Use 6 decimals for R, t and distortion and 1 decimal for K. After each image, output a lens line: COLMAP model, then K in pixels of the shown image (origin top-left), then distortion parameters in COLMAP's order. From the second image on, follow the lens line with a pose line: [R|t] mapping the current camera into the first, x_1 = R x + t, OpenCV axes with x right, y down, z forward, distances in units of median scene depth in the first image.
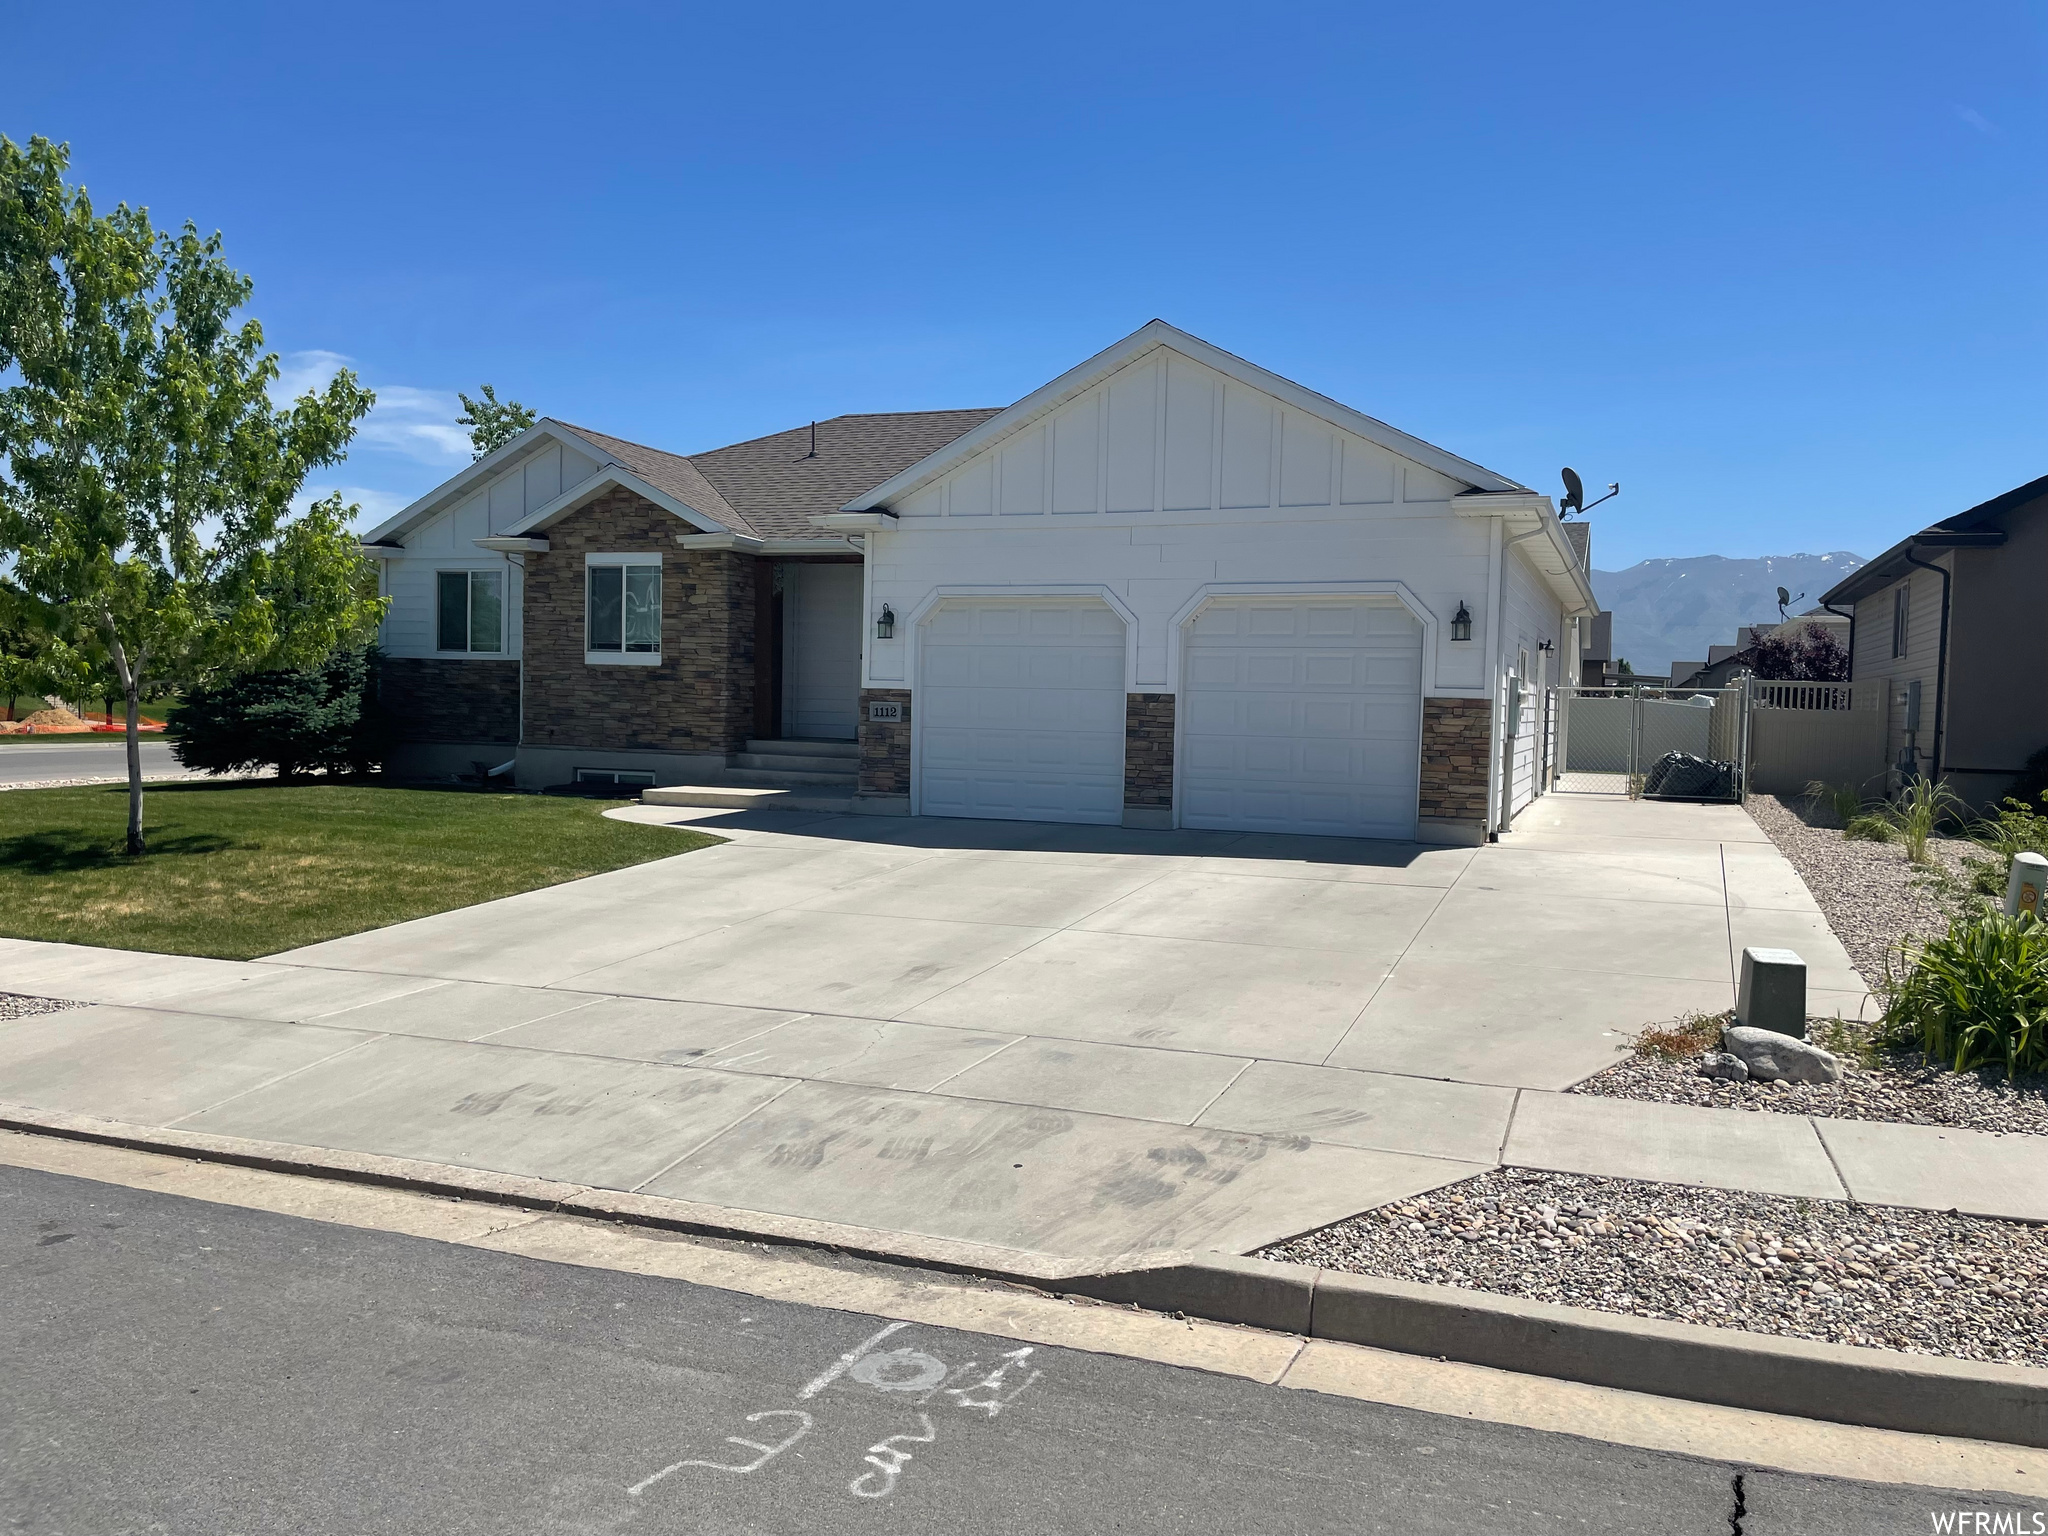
lens RADIAL K [[1572.6, 0, 1026.1], [0, 1572.6, 773.5], [0, 0, 1]] dist [0.073722, -0.108852]
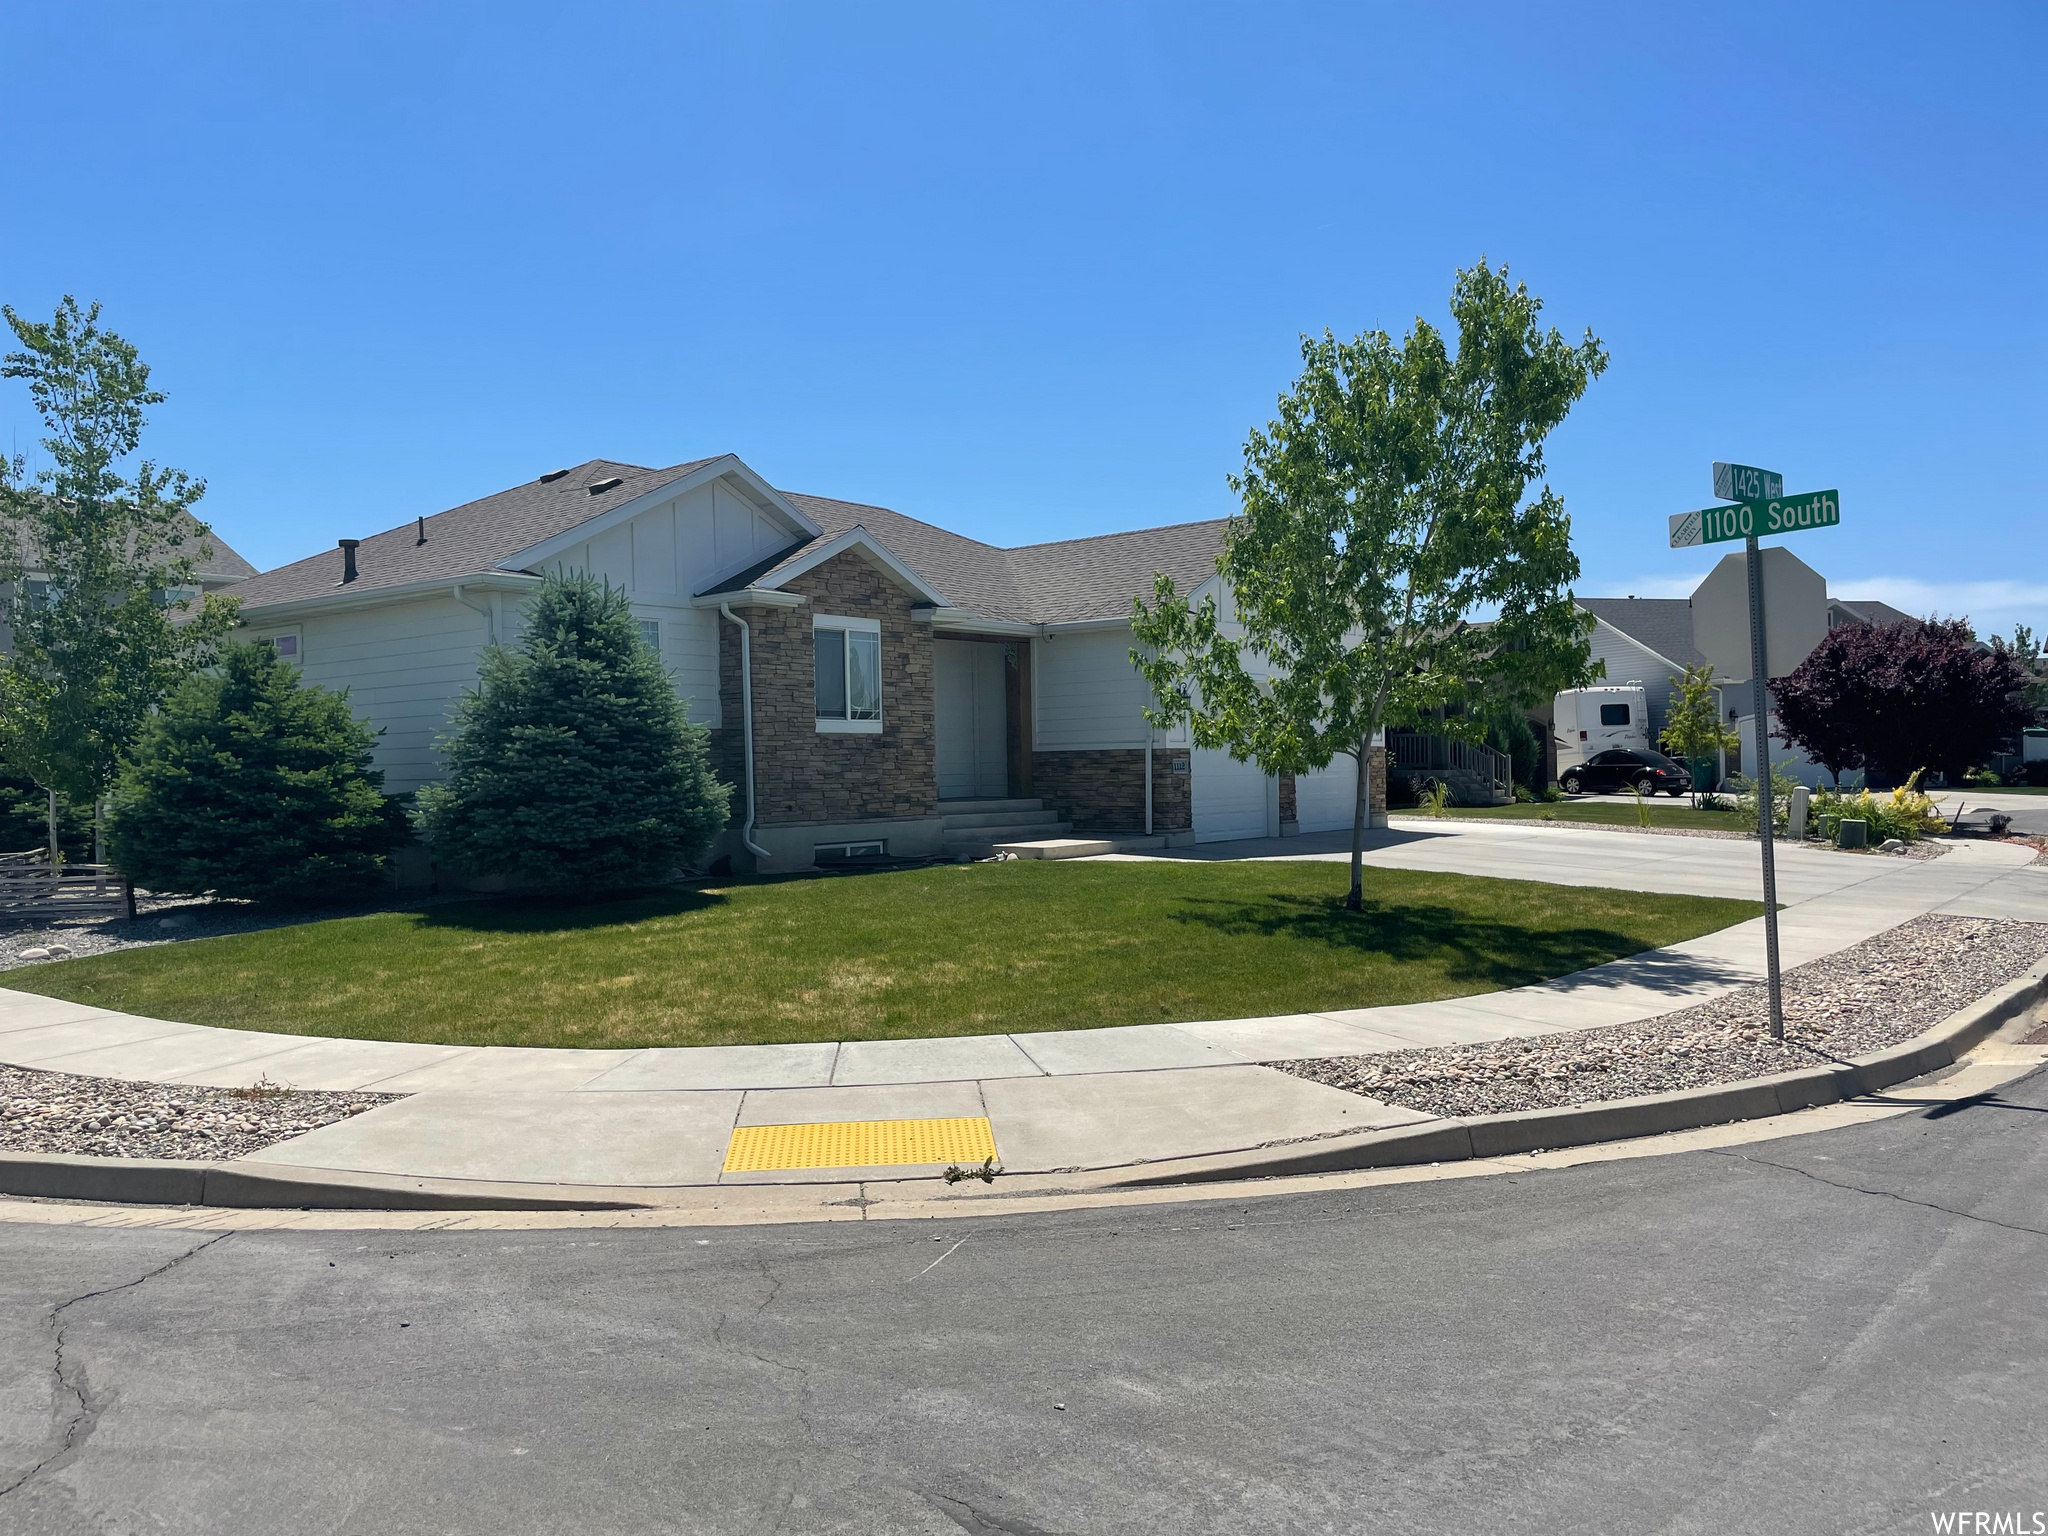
lens RADIAL K [[1572.6, 0, 1028.6], [0, 1572.6, 767.1], [0, 0, 1]] dist [0.073722, -0.108852]
pose [[0.297378, -0.027500, 0.954364, -1.140560], [0.070895, 0.997462, 0.006651, -0.046742], [-0.952124, 0.065682, 0.298573, 0.613671]]
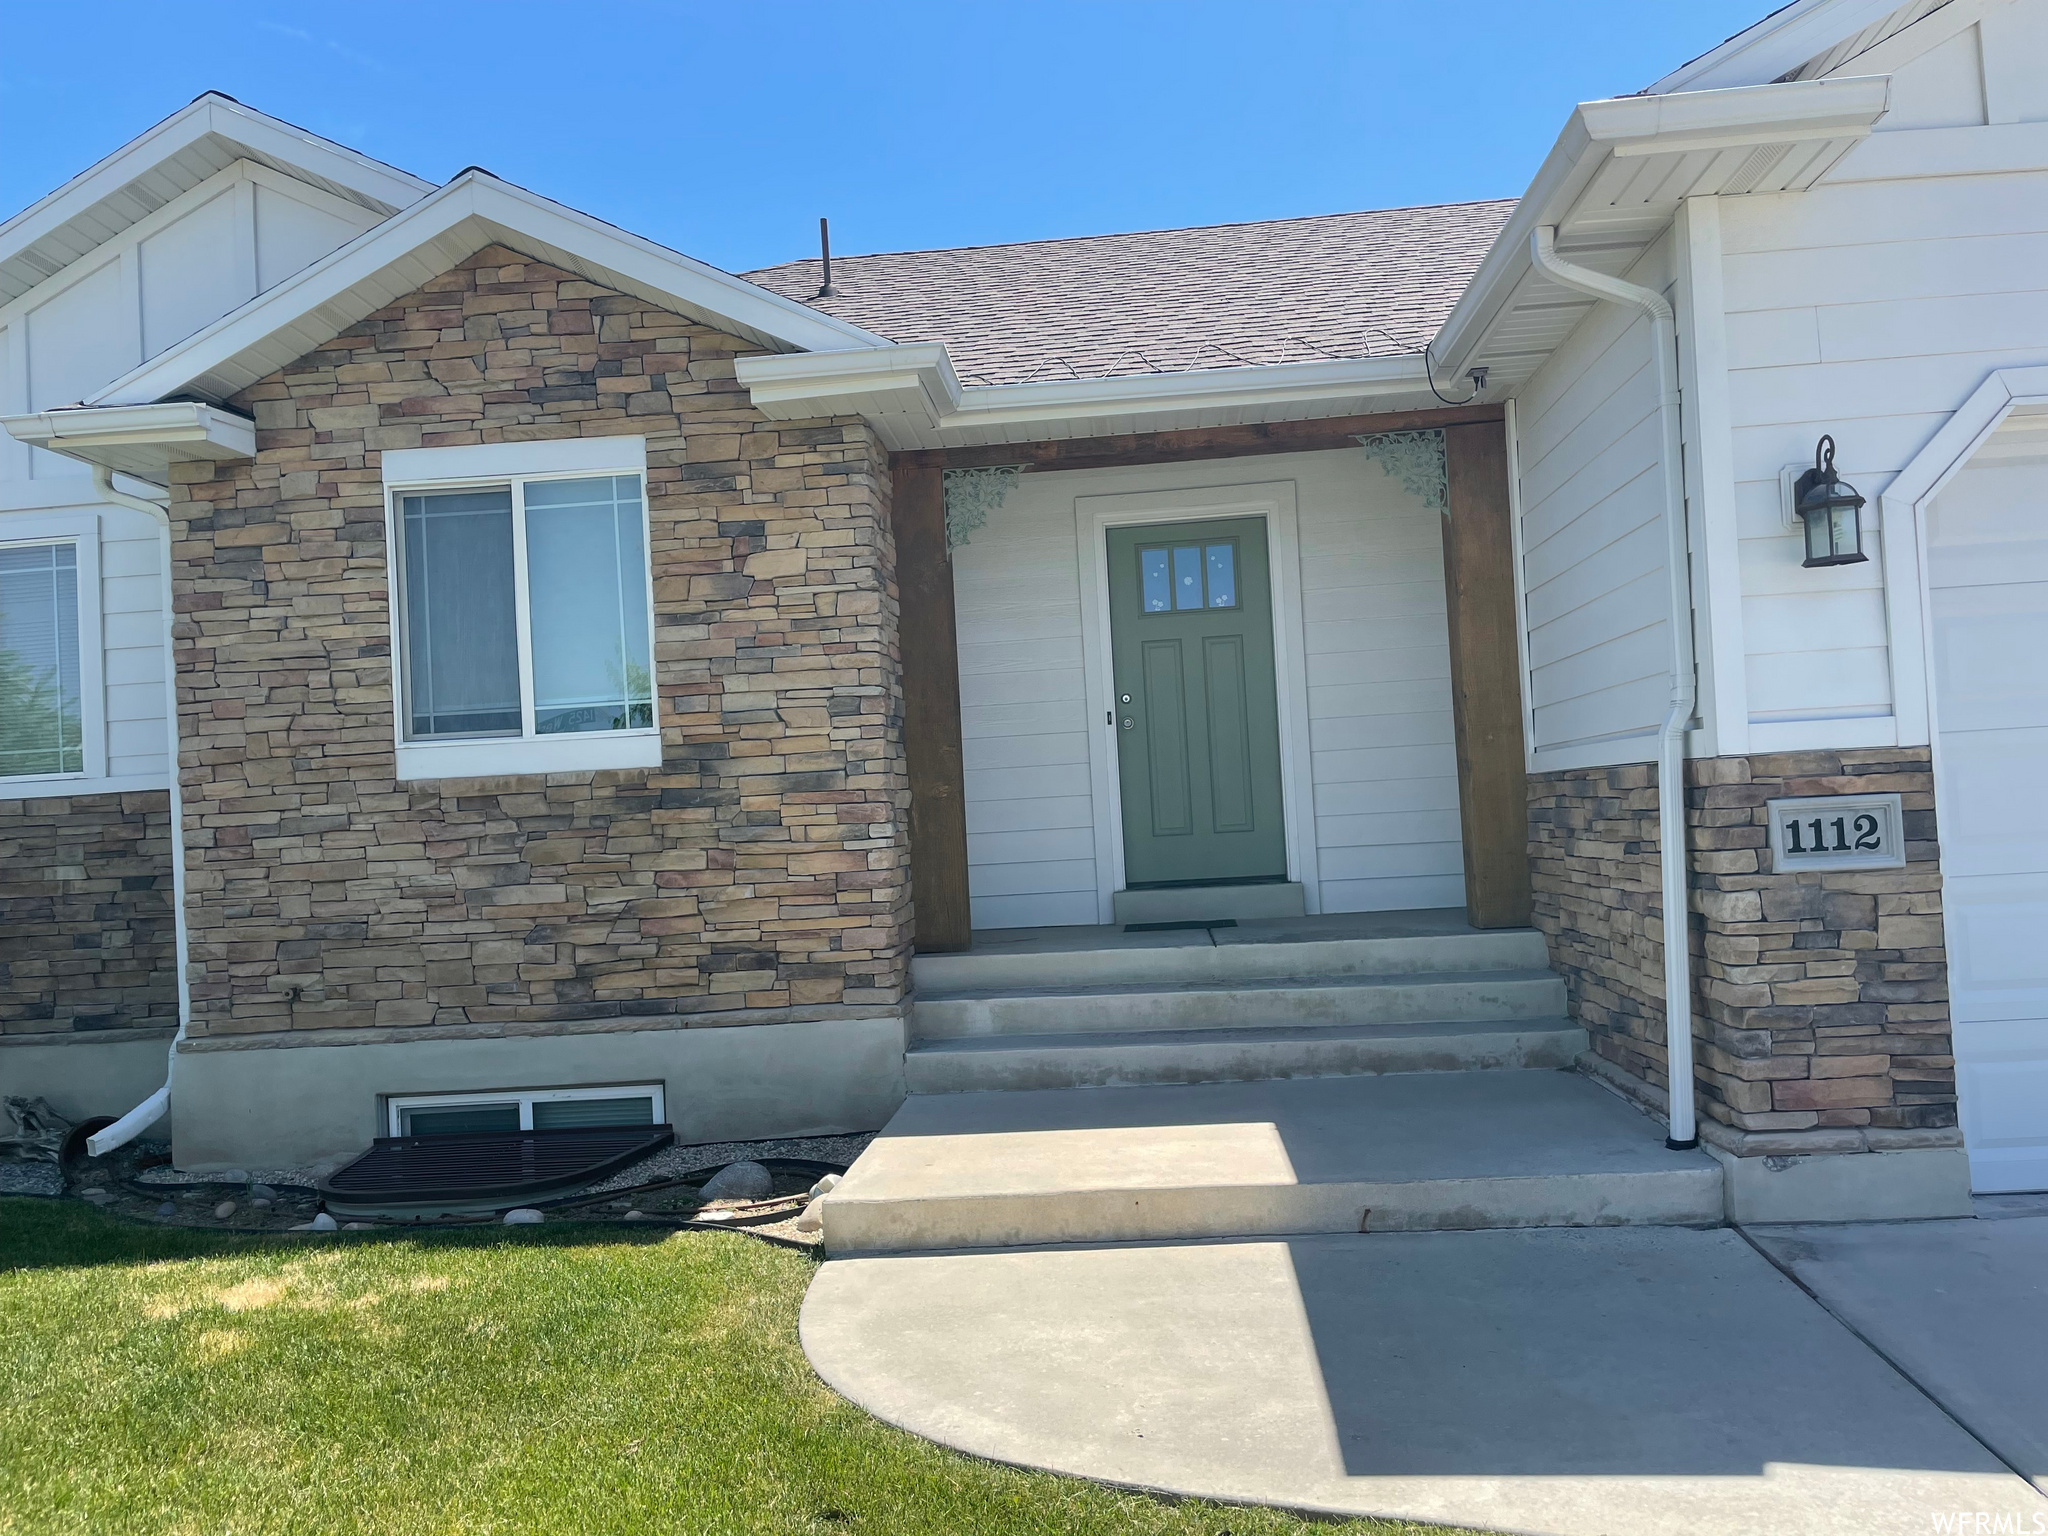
lens RADIAL K [[1572.6, 0, 1017.0], [0, 1572.6, 776.1], [0, 0, 1]] dist [0.073722, -0.108852]
pose [[0.953363, -0.067335, 0.294218, -0.256227], [0.090275, 0.993788, -0.065082, -0.036971], [-0.288008, 0.088607, 0.953520, 0.650776]]
